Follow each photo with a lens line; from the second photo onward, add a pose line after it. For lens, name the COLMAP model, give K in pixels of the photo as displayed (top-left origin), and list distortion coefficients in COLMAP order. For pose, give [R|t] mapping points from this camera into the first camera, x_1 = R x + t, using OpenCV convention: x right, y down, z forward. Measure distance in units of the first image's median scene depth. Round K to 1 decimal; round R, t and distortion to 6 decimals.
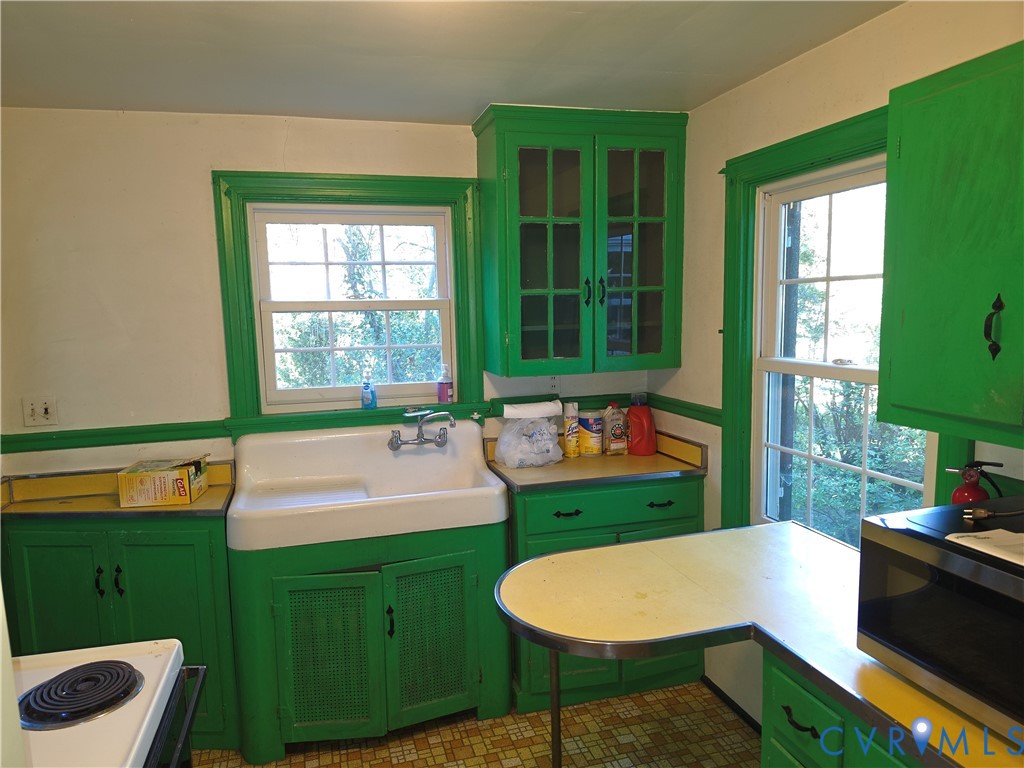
lens RADIAL K [[703.4, 0, 513.8], [0, 703.4, 372.5], [0, 0, 1]] dist [0.071685, -0.080610]
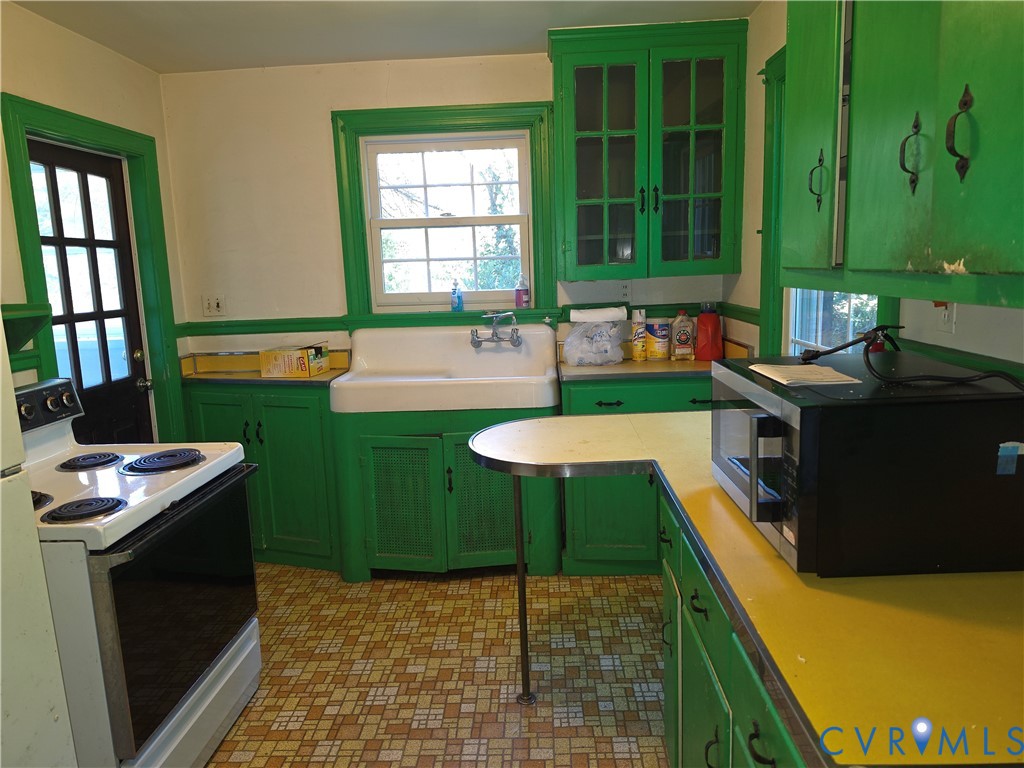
lens RADIAL K [[703.4, 0, 500.7], [0, 703.4, 352.8], [0, 0, 1]] dist [0.071685, -0.080610]
pose [[0.952600, 0.029756, -0.302767, 0.230200], [-0.015917, 0.998717, 0.048074, 0.066756], [0.303809, -0.040976, 0.951851, -0.089088]]
